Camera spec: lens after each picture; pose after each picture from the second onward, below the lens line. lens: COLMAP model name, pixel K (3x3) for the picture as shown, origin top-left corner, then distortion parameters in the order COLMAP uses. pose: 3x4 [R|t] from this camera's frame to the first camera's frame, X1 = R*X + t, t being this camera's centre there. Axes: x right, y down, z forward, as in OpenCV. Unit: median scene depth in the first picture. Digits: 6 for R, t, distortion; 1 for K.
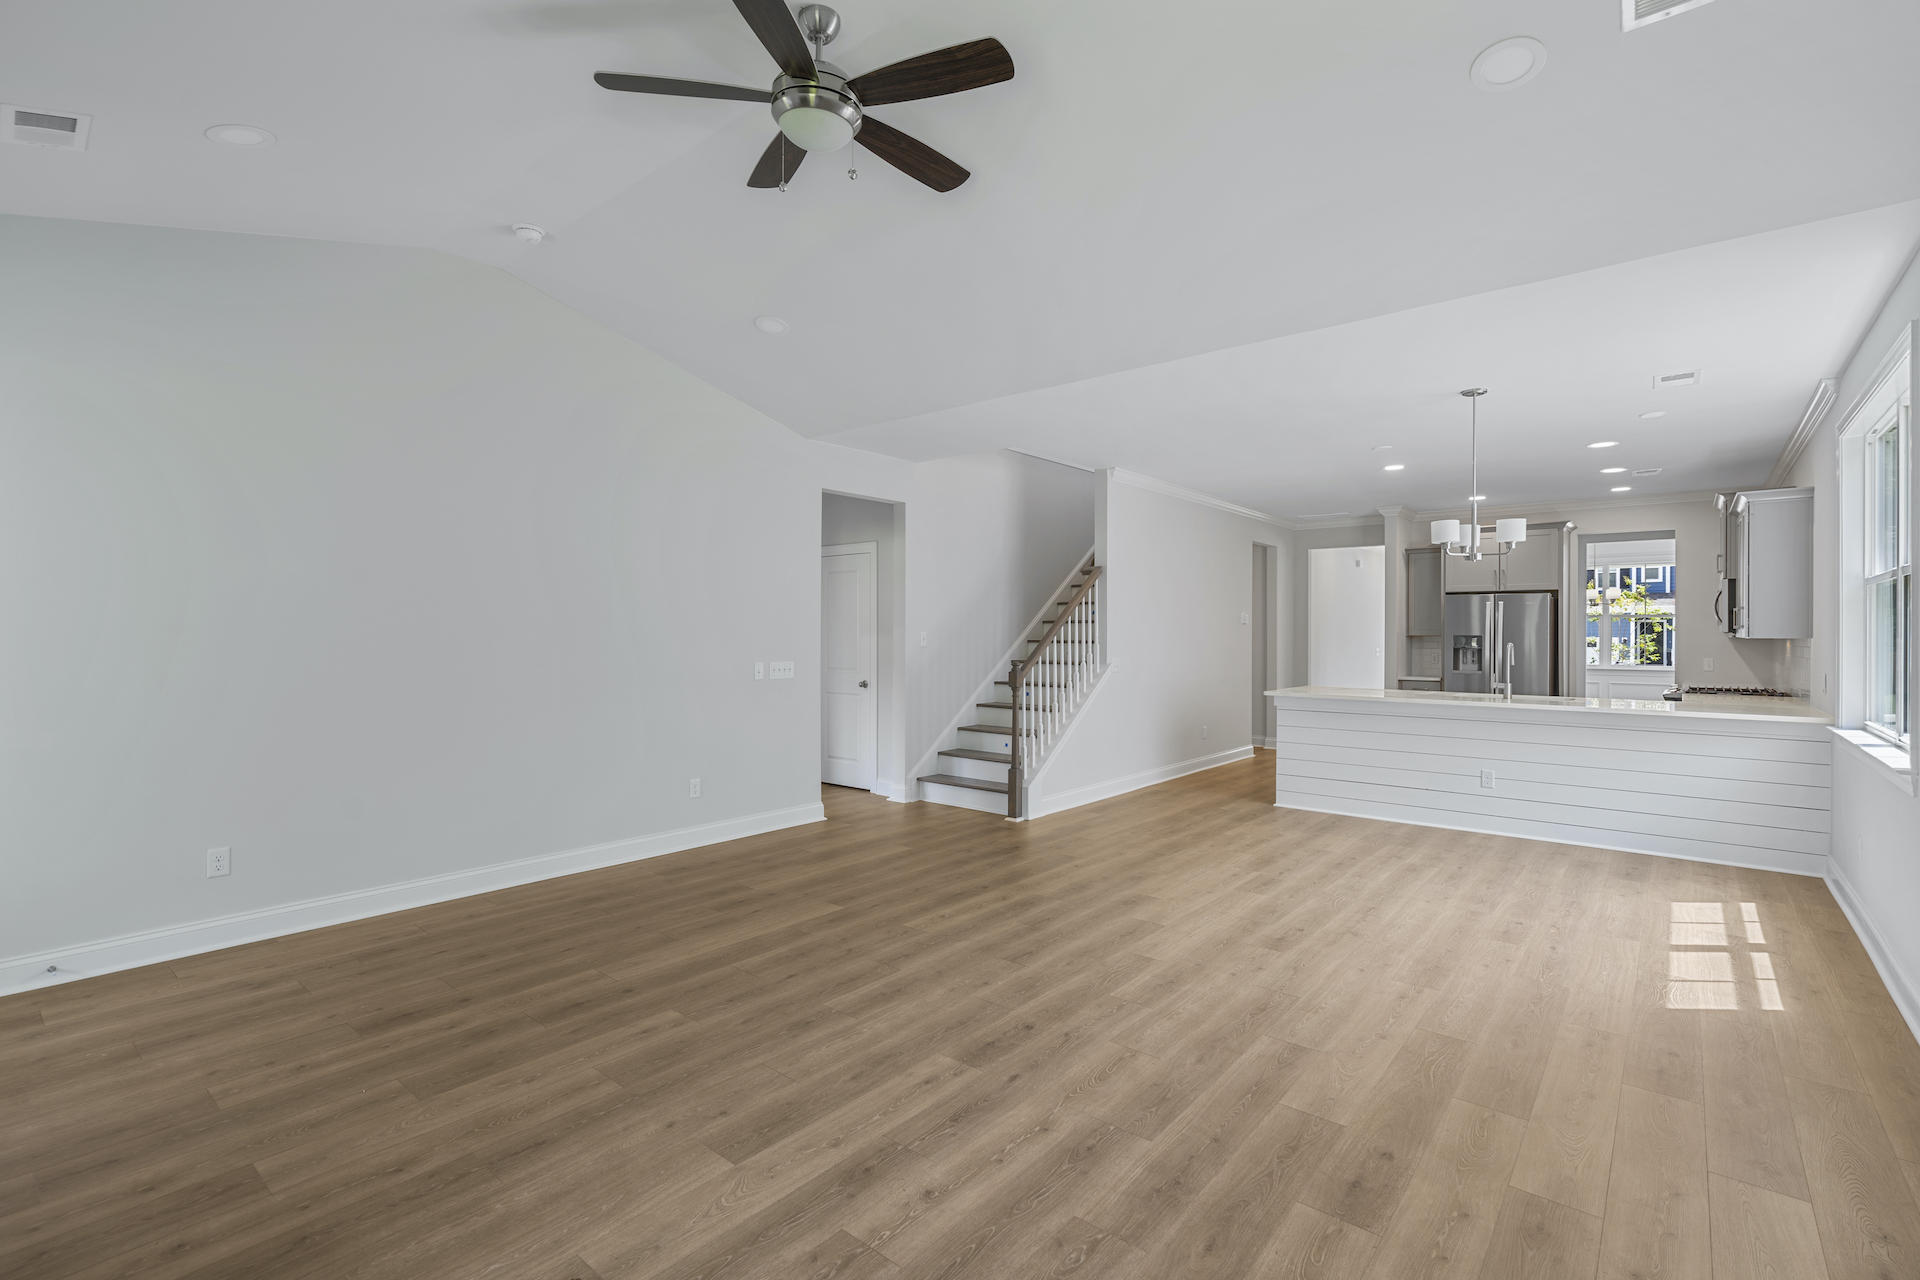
lens RADIAL K [[862.7, 0, 966.8], [0, 862.7, 635.3], [0, 0, 1]] dist [-0.005178, 0.001863]
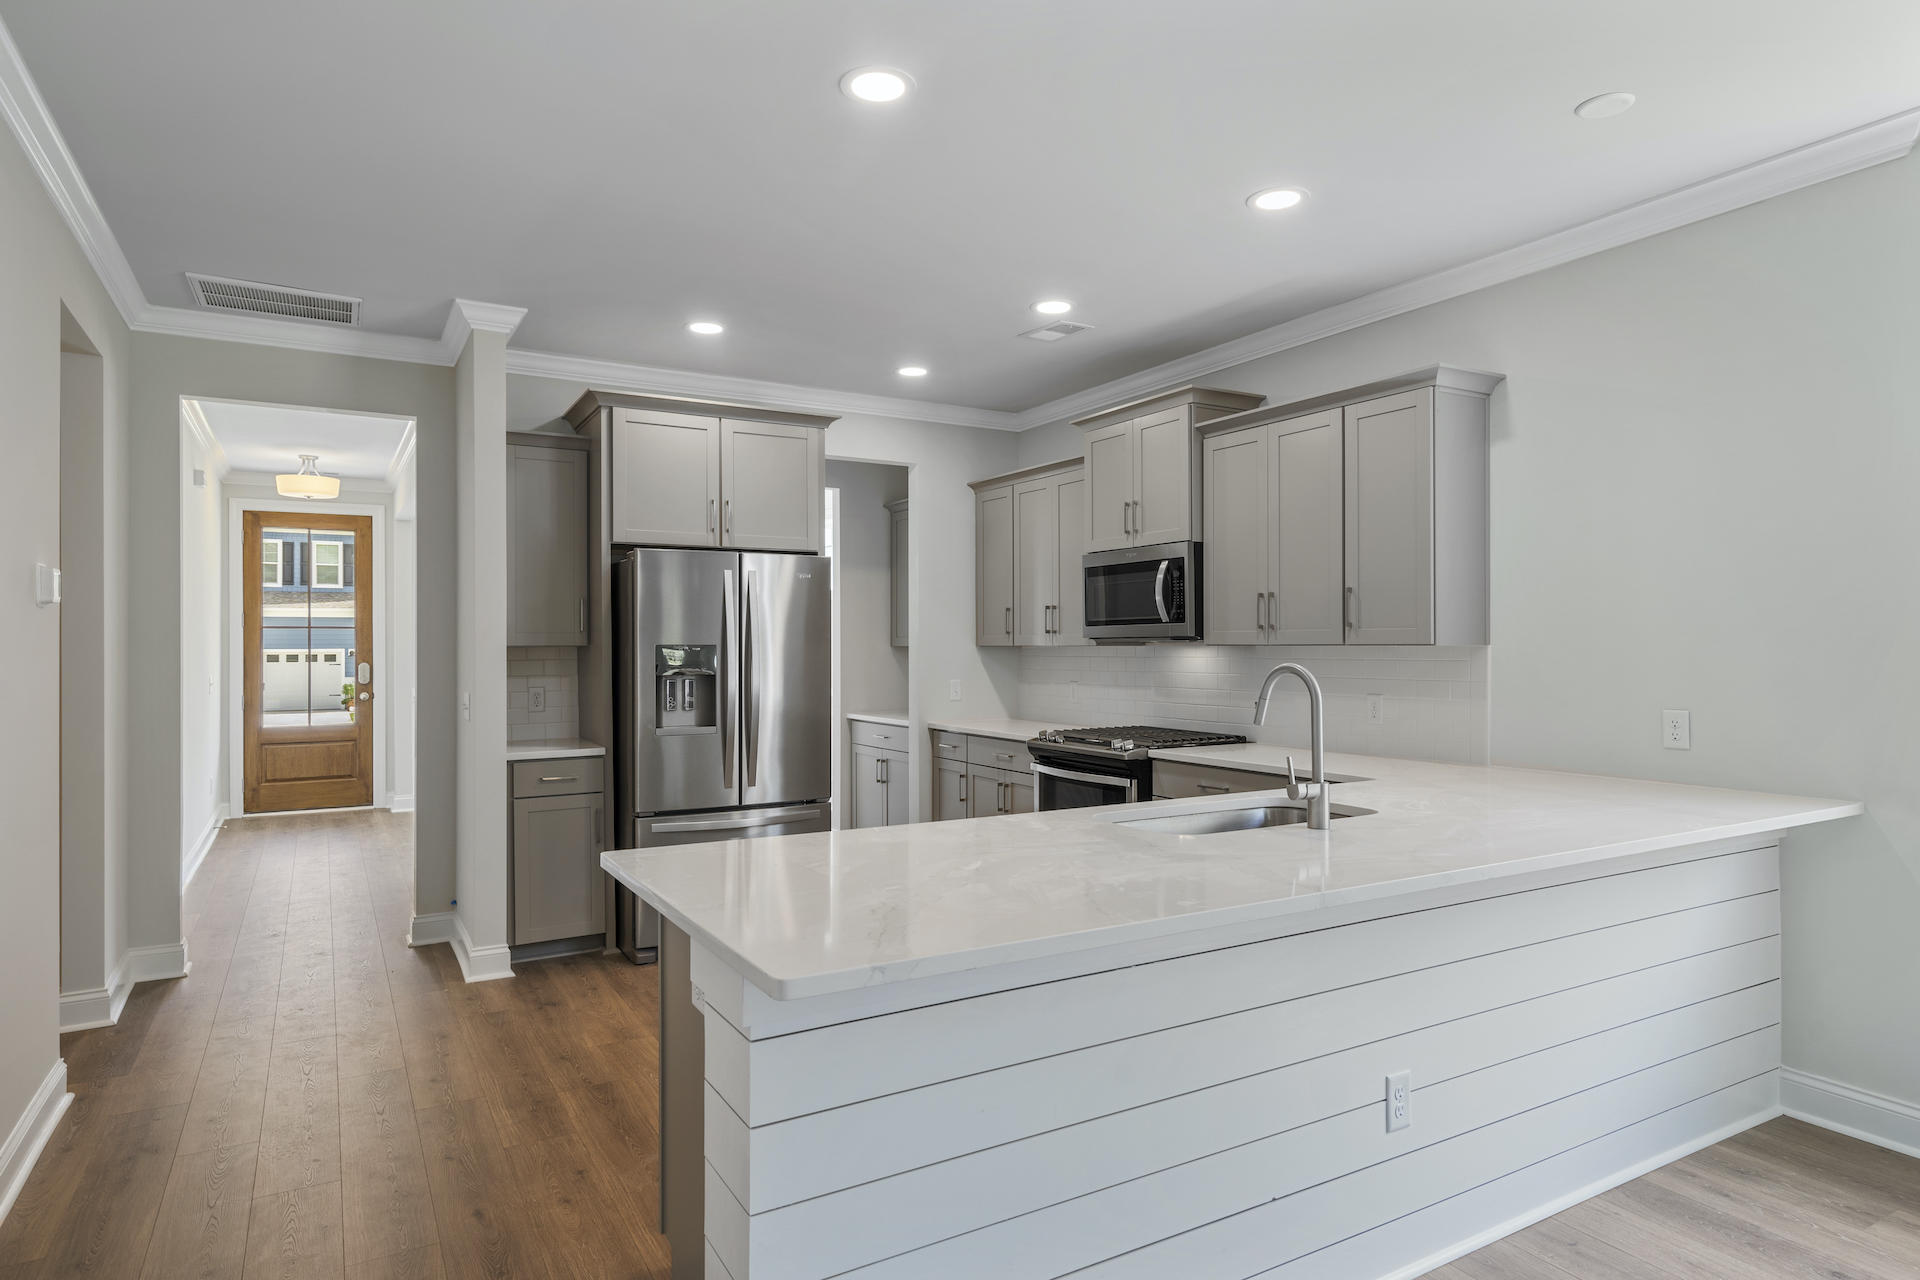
lens RADIAL K [[1115.1, 0, 975.6], [0, 1115.1, 634.4], [0, 0, 1]] dist [0.003014, 0.000191]
pose [[0.334716, 0.000725, 0.942319, 0.259461], [0.008612, 0.999956, -0.003828, -0.004985], [-0.942280, 0.009397, 0.334695, 1.540568]]
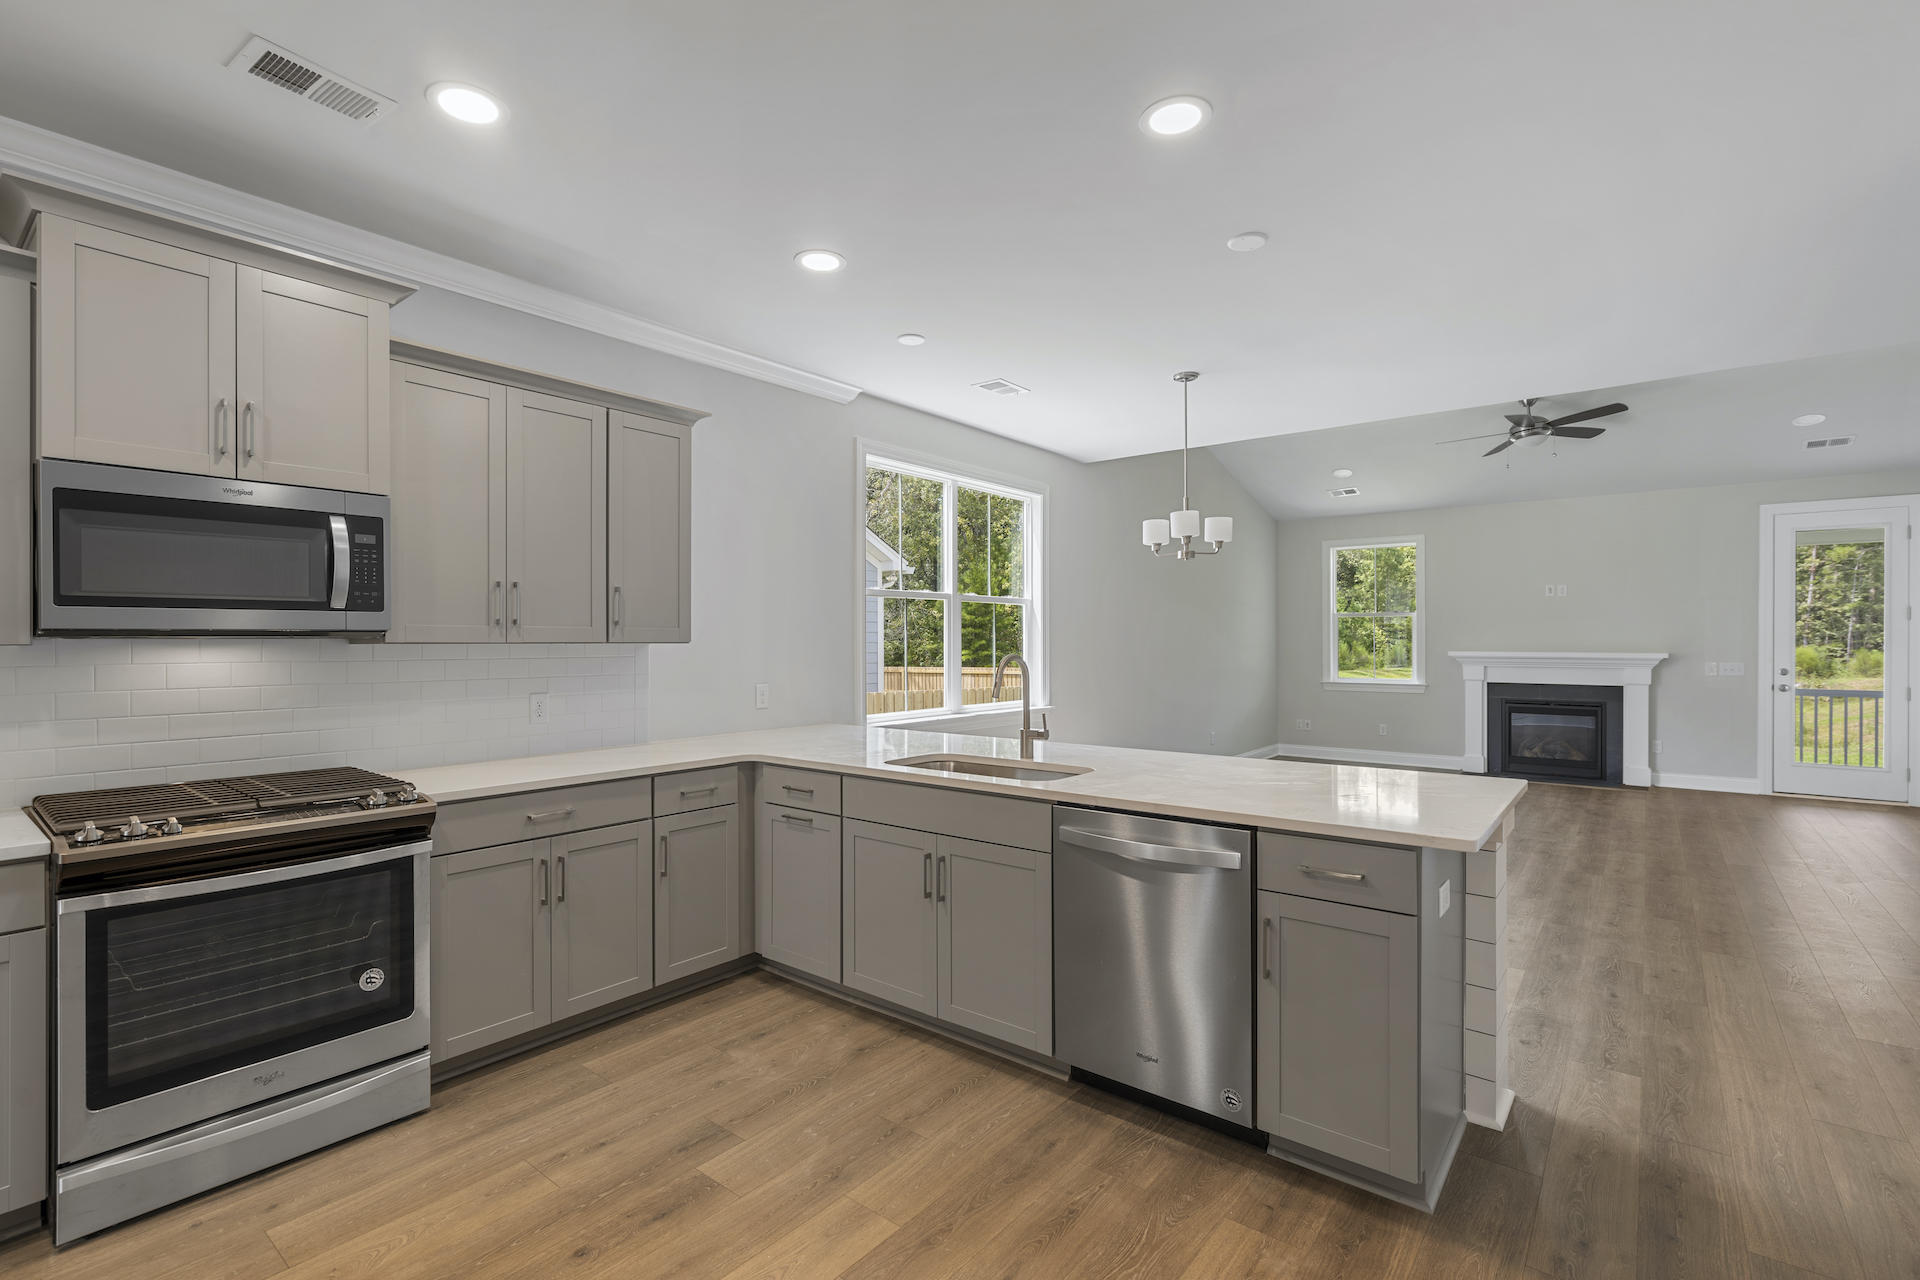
lens RADIAL K [[862.7, 0, 958.3], [0, 862.7, 639.4], [0, 0, 1]] dist [-0.005178, 0.001863]
pose [[-0.999802, -0.003048, -0.019677, 1.082624], [-0.003041, 0.999995, -0.000347, 0.000695], [0.019678, -0.000287, -0.999806, 2.435034]]
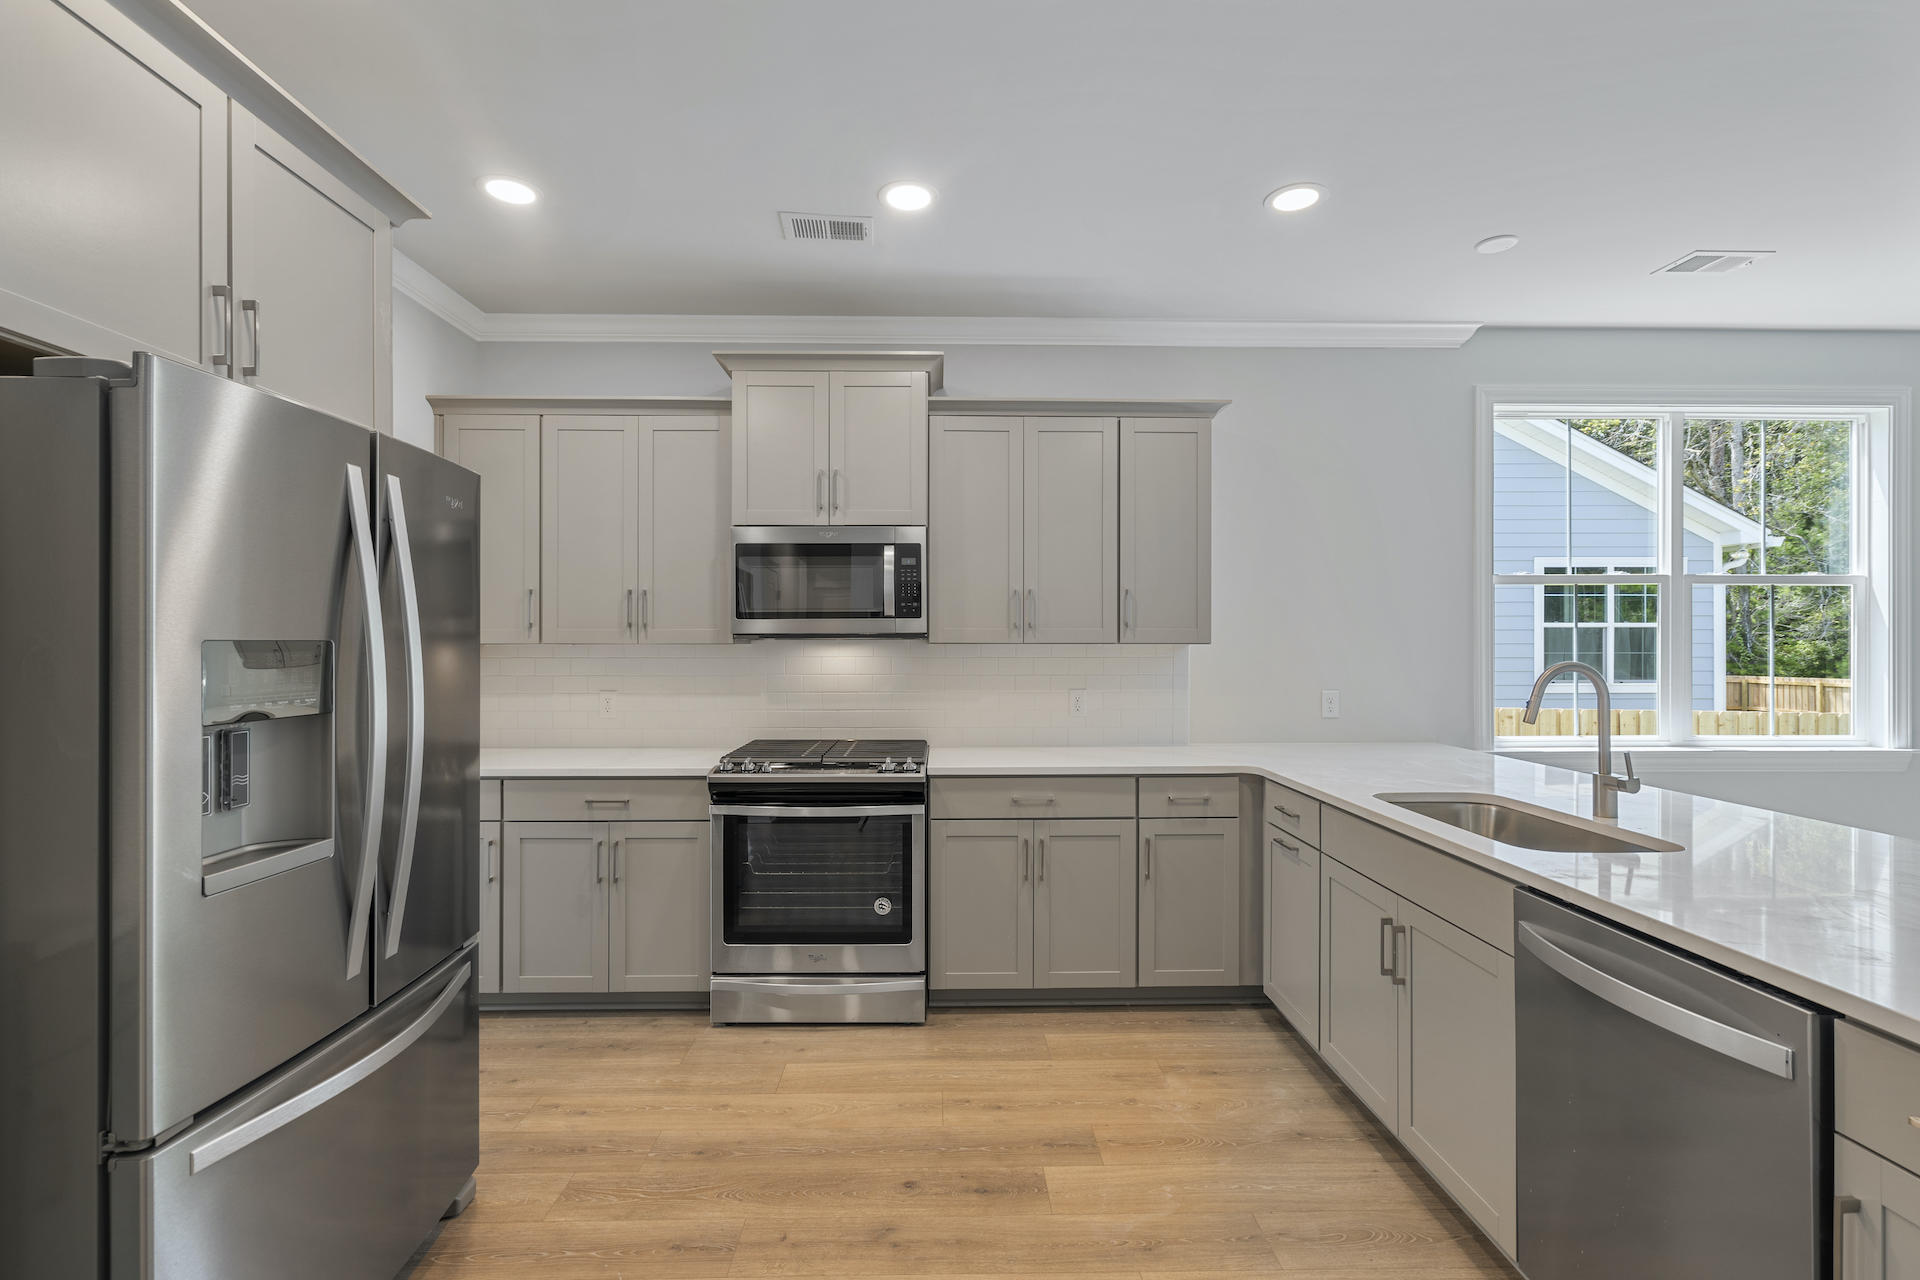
lens RADIAL K [[862.7, 0, 960.0], [0, 862.7, 641.3], [0, 0, 1]] dist [-0.005178, 0.001863]
pose [[-0.661414, -0.003721, 0.750012, 0.853453], [-0.001622, 0.999992, 0.003531, -0.000603], [-0.750020, 0.001119, -0.661415, 2.282738]]
